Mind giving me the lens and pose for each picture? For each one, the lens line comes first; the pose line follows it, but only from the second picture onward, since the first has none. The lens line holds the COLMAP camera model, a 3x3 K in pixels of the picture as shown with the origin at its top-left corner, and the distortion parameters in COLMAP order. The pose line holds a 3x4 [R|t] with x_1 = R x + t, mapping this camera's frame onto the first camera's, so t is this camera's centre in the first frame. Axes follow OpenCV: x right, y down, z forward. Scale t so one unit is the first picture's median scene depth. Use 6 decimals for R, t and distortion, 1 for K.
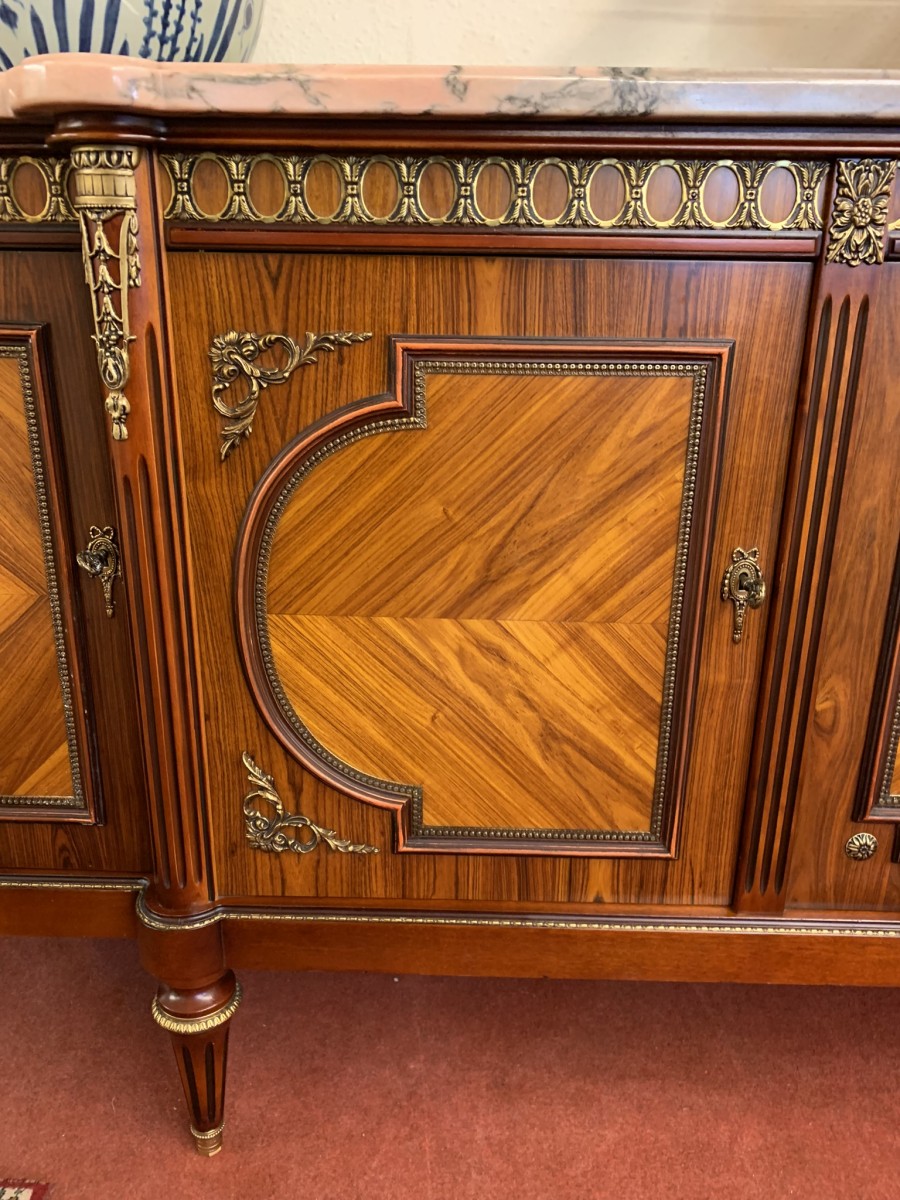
lens RADIAL K [[912.9, 0, 454.6], [0, 912.9, 601.8], [0, 0, 1]] dist [0.027883, -0.028106]
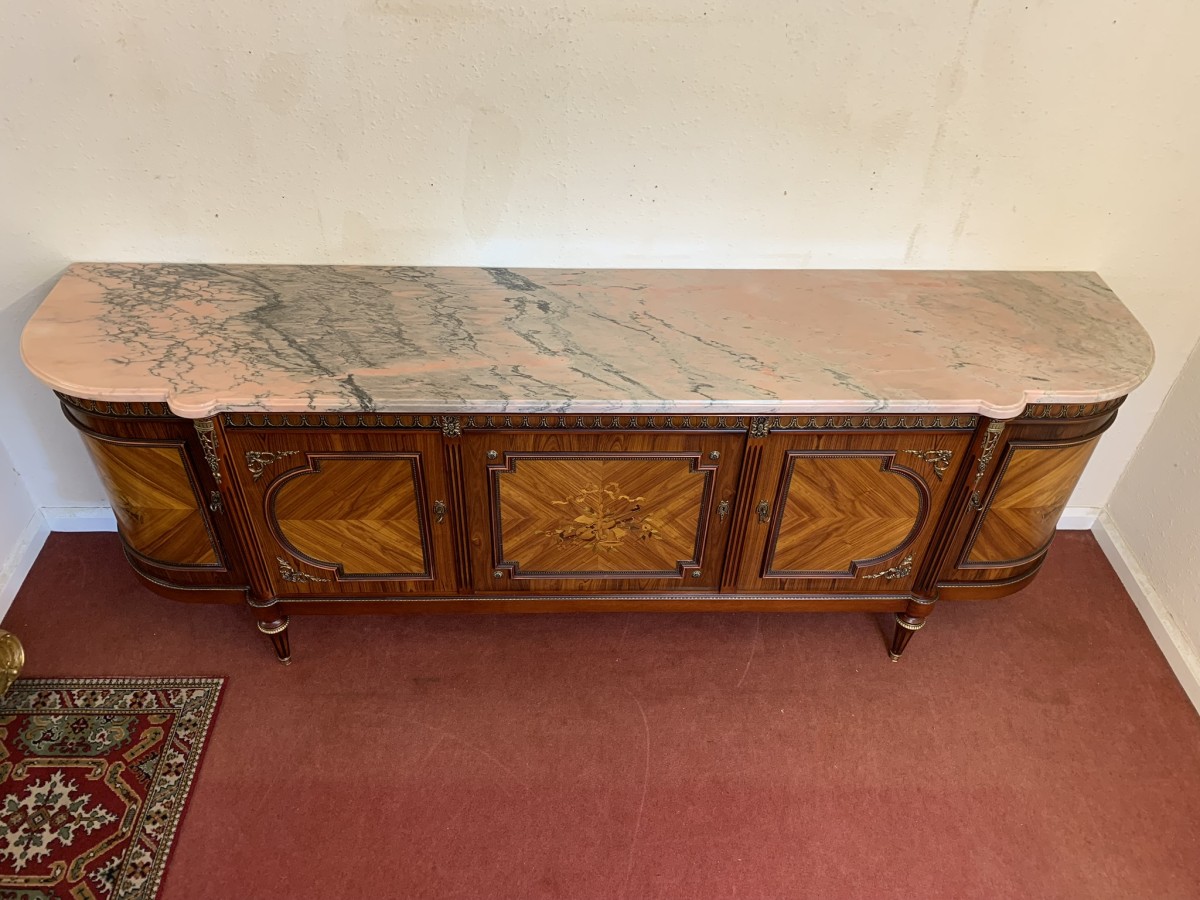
lens RADIAL K [[911.3, 0, 597.5], [0, 911.3, 439.0], [0, 0, 1]] dist [0.052547, -0.073537]
pose [[0.998598, -0.018238, 0.049689, 0.763628], [-0.002464, 0.921731, 0.387821, -1.546352], [-0.052873, -0.387400, 0.920394, -1.870726]]
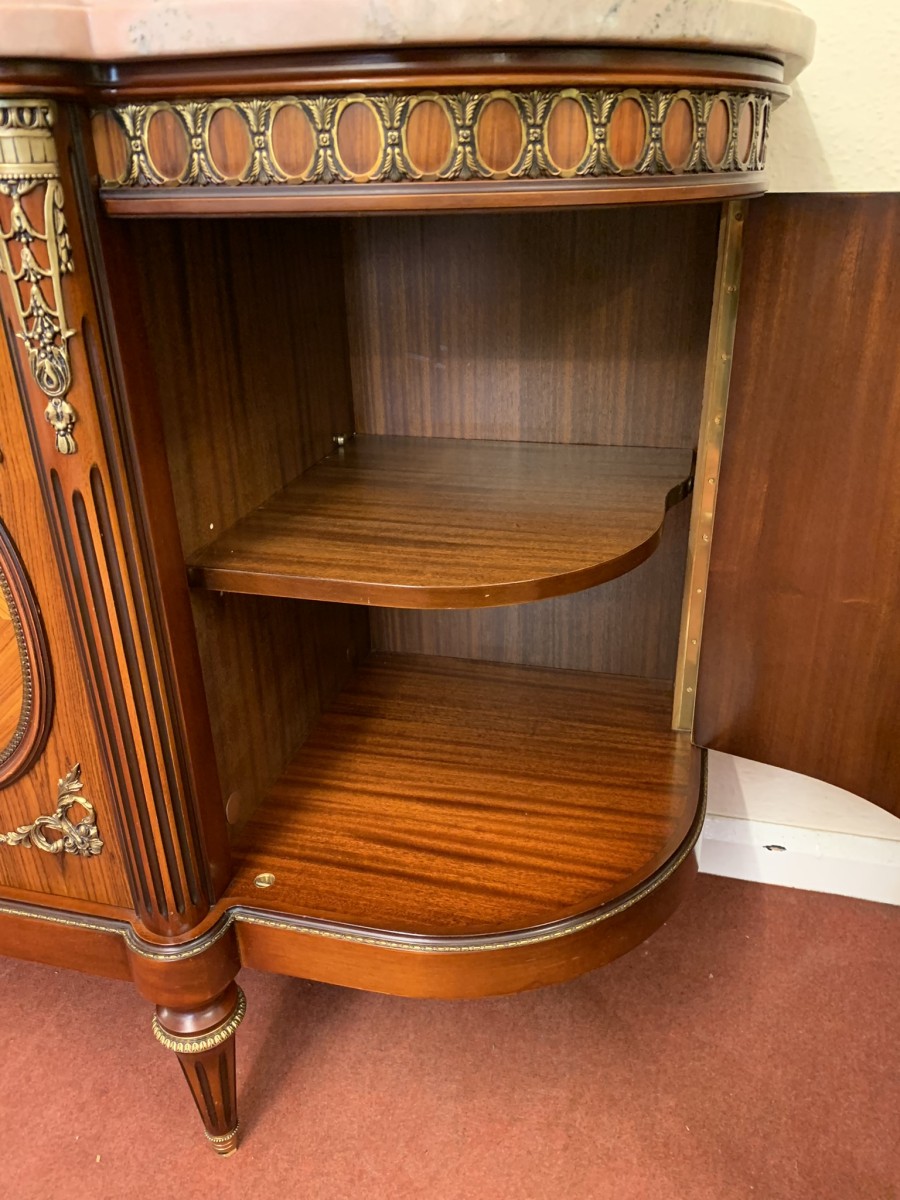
lens RADIAL K [[945.3, 0, 453.9], [0, 945.3, 610.3], [0, 0, 1]] dist [0.029557, -0.003969]
pose [[0.973632, 0.072822, -0.216190, 2.837343], [-0.041850, 0.988615, 0.144530, -0.138776], [0.224253, -0.131671, 0.965595, 0.170162]]
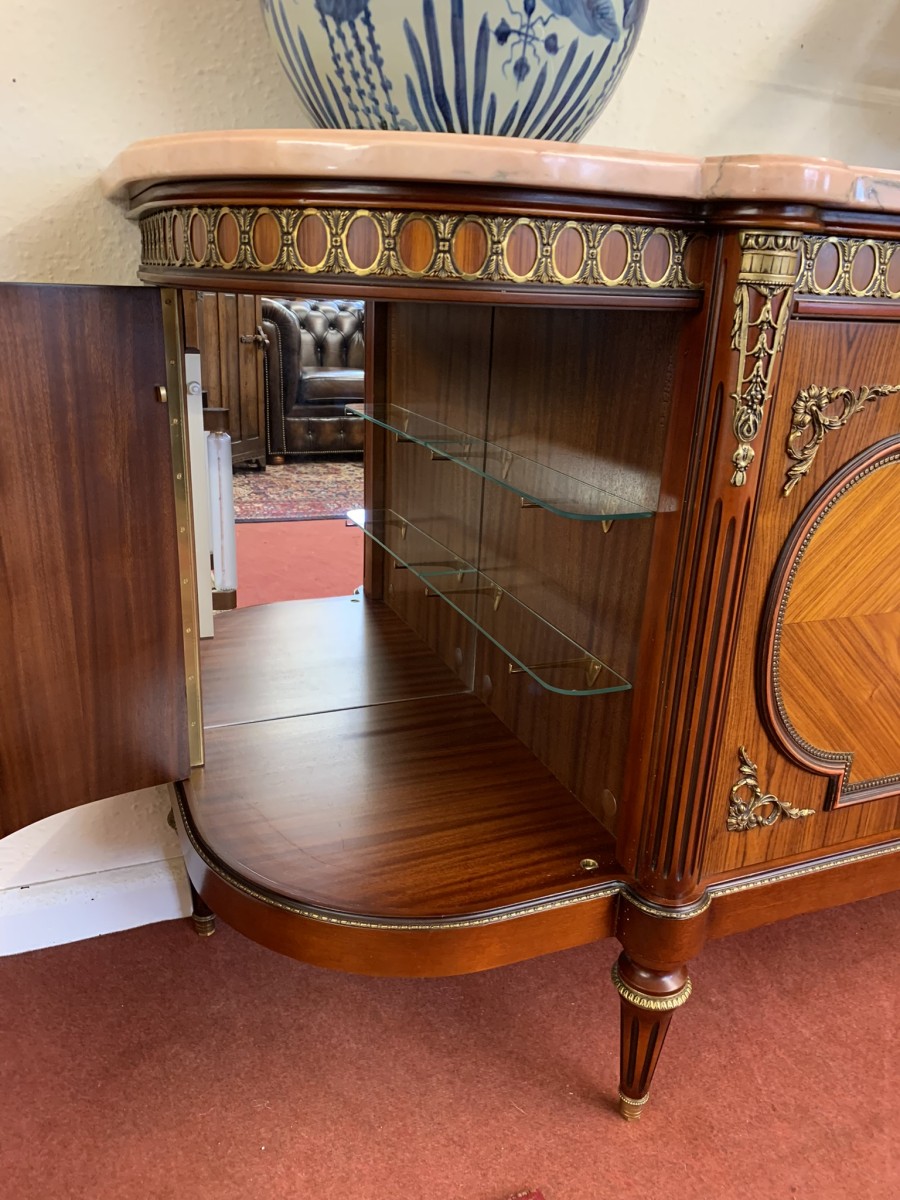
lens RADIAL K [[931.9, 0, 445.8], [0, 931.9, 603.3], [0, 0, 1]] dist [0.008477, 0.005045]
pose [[0.917623, -0.108844, 0.382258, -1.186008], [0.096291, 0.994000, 0.051882, -0.131417], [-0.385612, -0.010800, 0.922598, 0.085540]]
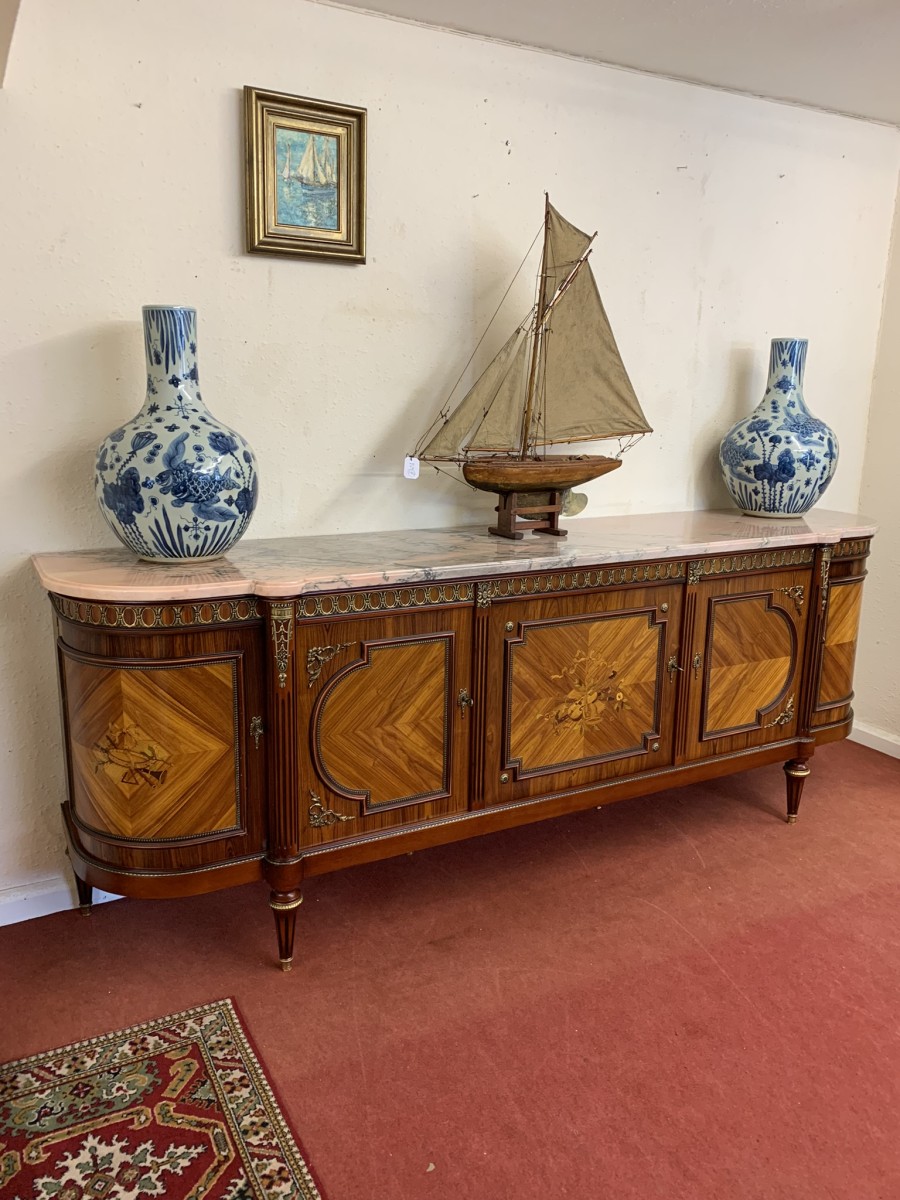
lens RADIAL K [[912.4, 0, 448.5], [0, 912.4, 591.3], [0, 0, 1]] dist [0.036706, -0.036405]
pose [[0.873548, -0.104323, 0.475426, -1.324685], [0.147744, 0.987508, -0.054775, -0.253536], [-0.463773, 0.118090, 0.878049, -1.990289]]
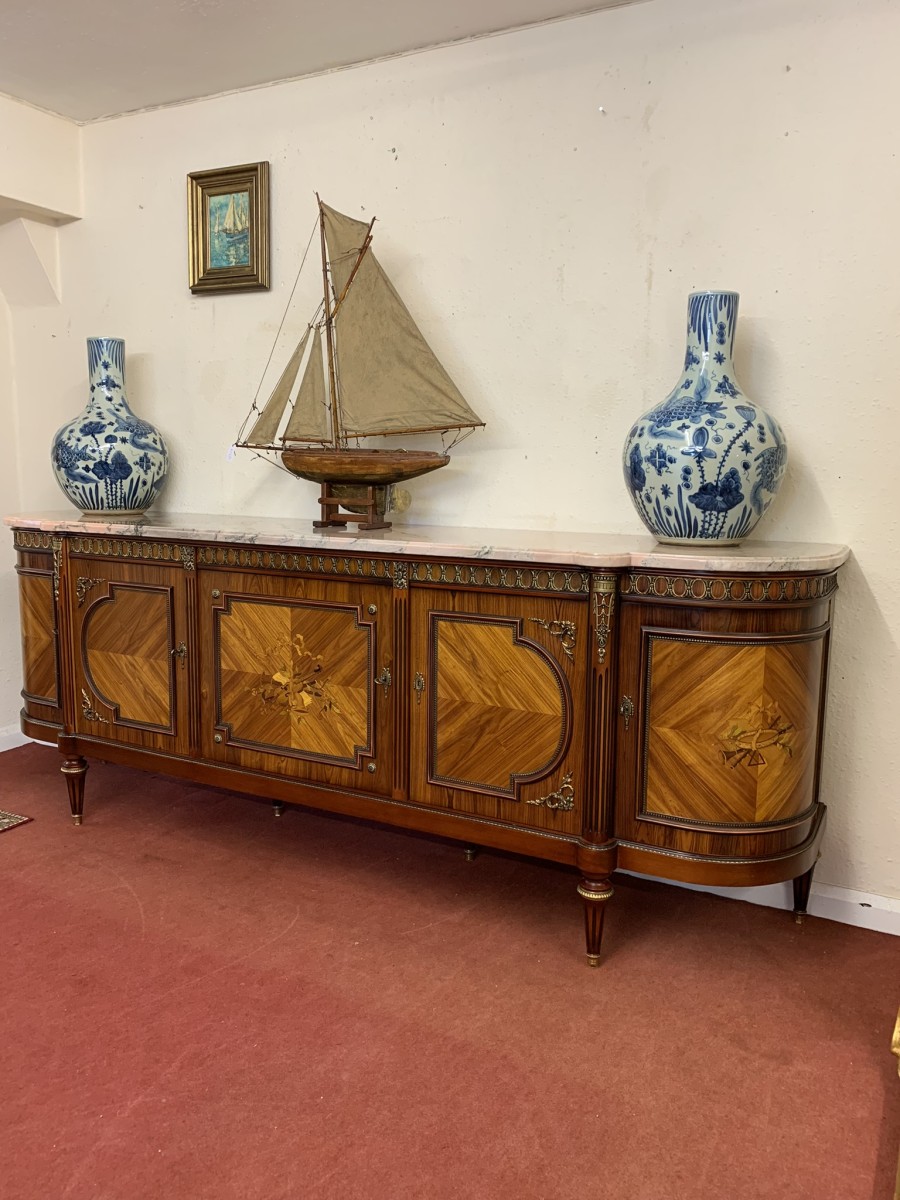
lens RADIAL K [[911.4, 0, 451.4], [0, 911.4, 593.4], [0, 0, 1]] dist [0.052136, -0.062582]
pose [[0.893982, 0.062600, -0.443709, 3.158562], [-0.142978, 0.978285, -0.150051, 0.161486], [0.424681, 0.197583, 0.883520, -1.968705]]
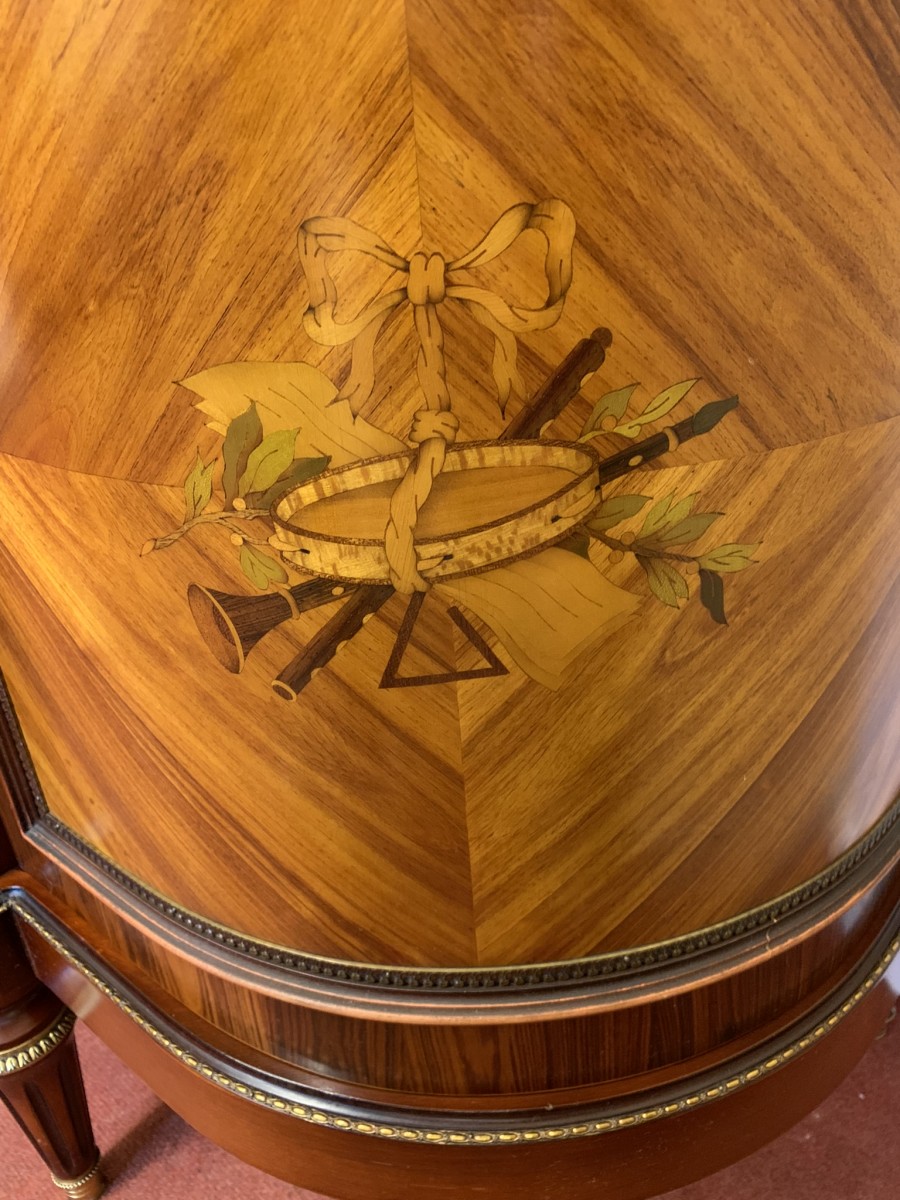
lens RADIAL K [[961.5, 0, 457.0], [0, 961.5, 615.7], [0, 0, 1]] dist [0.001925, -0.011837]
pose [[0.777828, 0.248112, -0.577429, 3.018954], [-0.122500, 0.961006, 0.247914, -0.030779], [0.616423, -0.122100, 0.777891, 0.889304]]
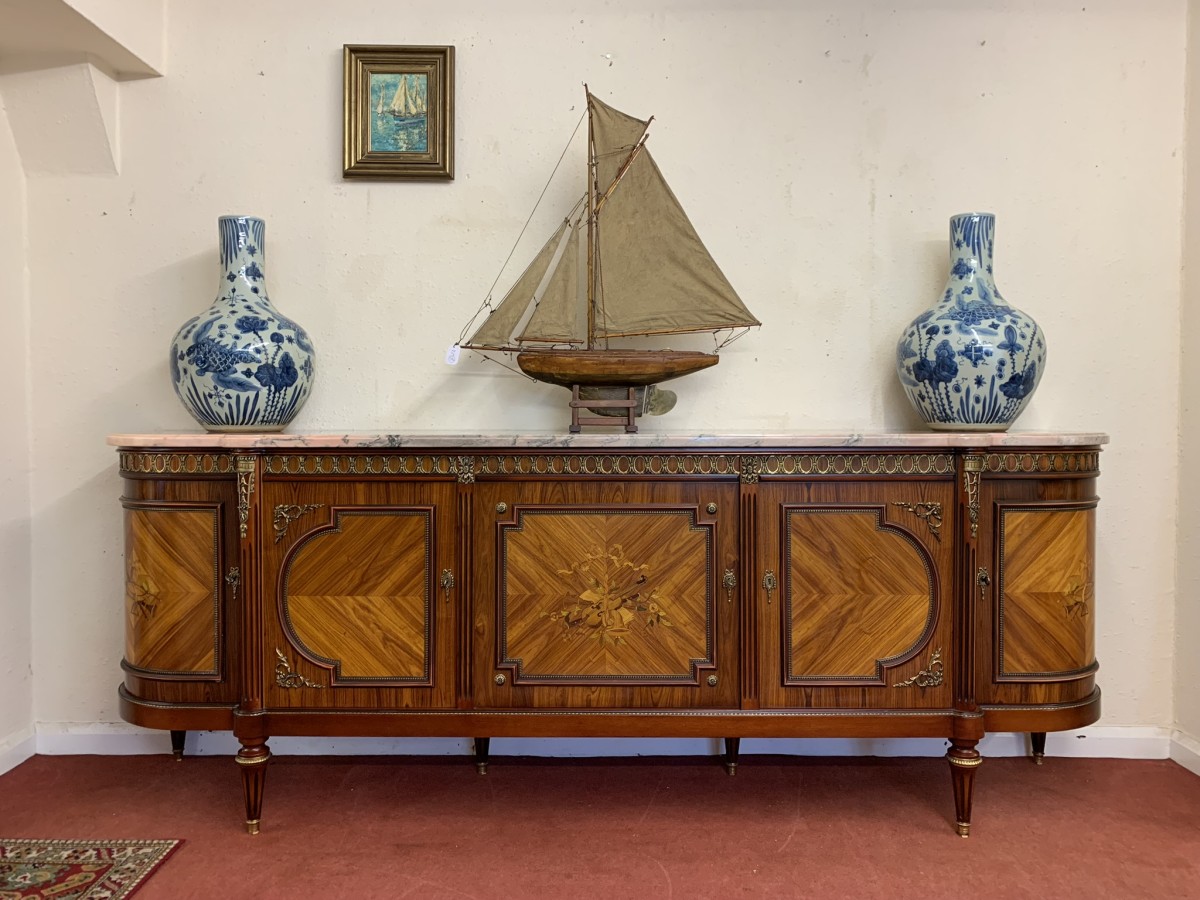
lens RADIAL K [[912.4, 0, 597.6], [0, 912.4, 440.4], [0, 0, 1]] dist [0.036706, -0.036405]
pose [[0.999860, -0.012523, 0.011139, 0.874909], [0.015188, 0.958067, -0.286140, 0.450082], [-0.007088, 0.286269, 0.958123, -2.263482]]
